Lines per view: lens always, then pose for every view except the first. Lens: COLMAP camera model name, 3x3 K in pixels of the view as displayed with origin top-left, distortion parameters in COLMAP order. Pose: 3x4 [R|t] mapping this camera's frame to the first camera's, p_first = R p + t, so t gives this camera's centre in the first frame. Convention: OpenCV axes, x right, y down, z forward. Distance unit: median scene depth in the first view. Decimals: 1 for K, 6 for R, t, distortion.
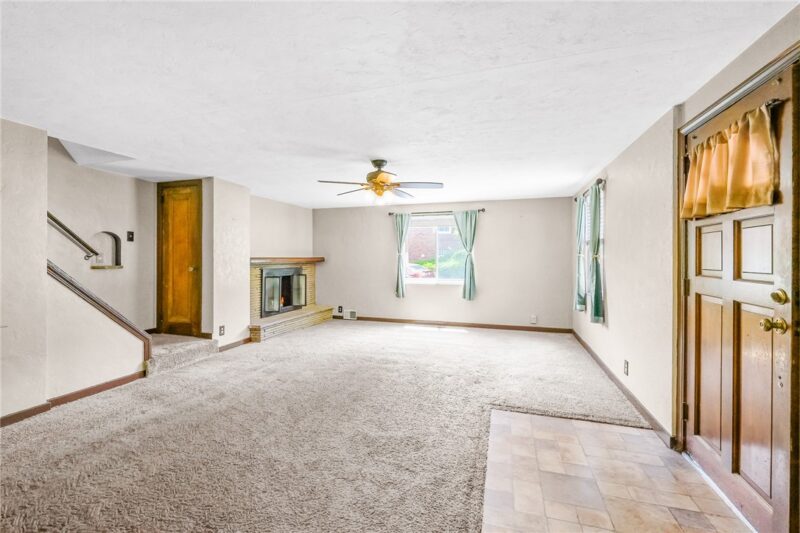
lens RADIAL K [[351.7, 0, 394.0], [0, 351.7, 253.1], [0, 0, 1]] dist [-0.000226, -0.000575]
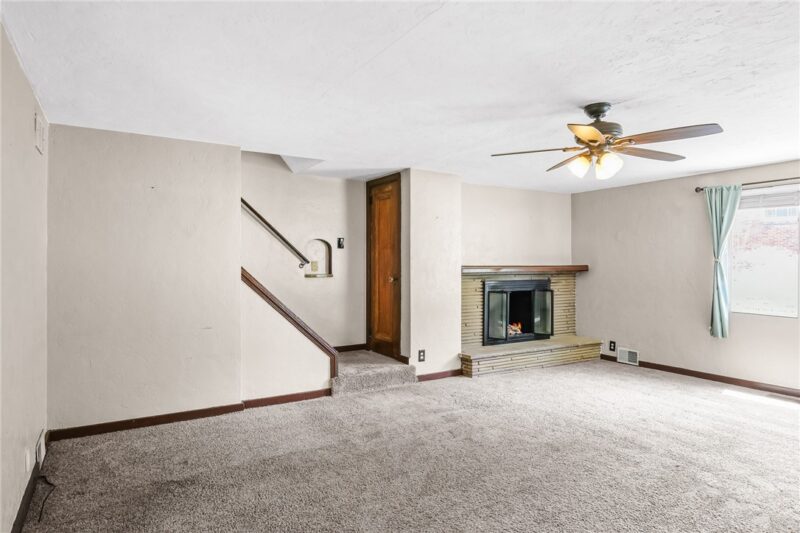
lens RADIAL K [[478.2, 0, 402.1], [0, 478.2, 265.4], [0, 0, 1]] dist [0.006013, -0.003604]
pose [[0.758878, 0.003077, -0.651225, 0.214330], [0.007942, 0.999871, 0.013980, -0.004503], [0.651184, -0.015781, 0.758756, 0.149456]]
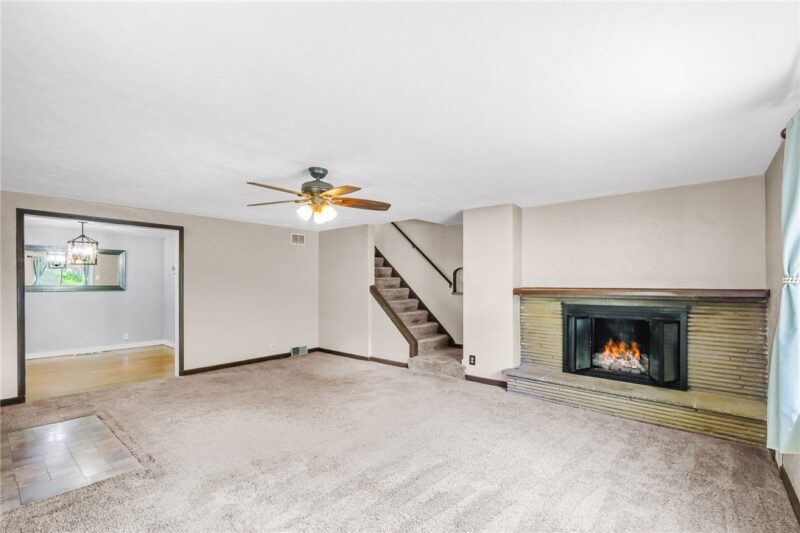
lens RADIAL K [[351.7, 0, 400.1], [0, 351.7, 284.1], [0, 0, 1]] dist [-0.000226, -0.000575]
pose [[-0.376301, -0.010815, -0.926434, 0.566338], [0.002356, 0.999917, -0.012630, 0.018454], [0.926495, -0.006935, -0.376244, 1.305189]]
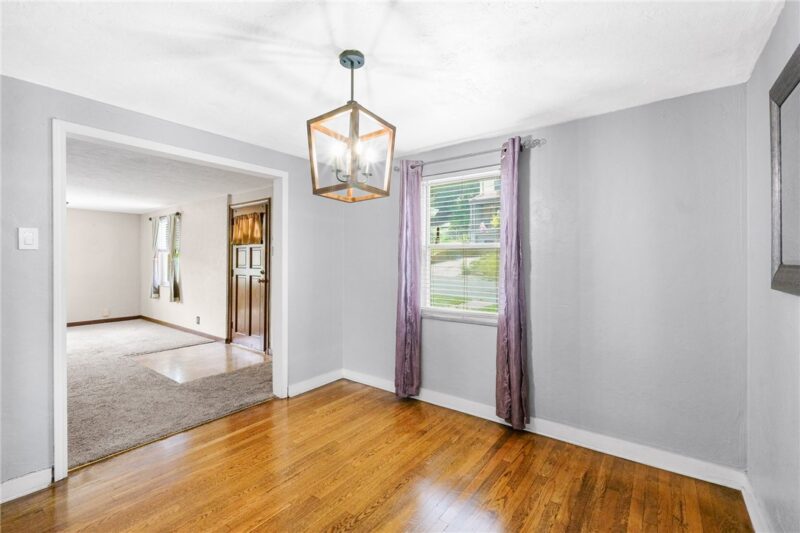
lens RADIAL K [[351.7, 0, 399.4], [0, 351.7, 261.2], [0, 0, 1]] dist [-0.000226, -0.000575]
pose [[0.326017, -0.005481, 0.945348, -0.607215], [-0.008839, 0.999922, 0.008846, -0.007441], [-0.945323, -0.011240, 0.325943, -0.489166]]
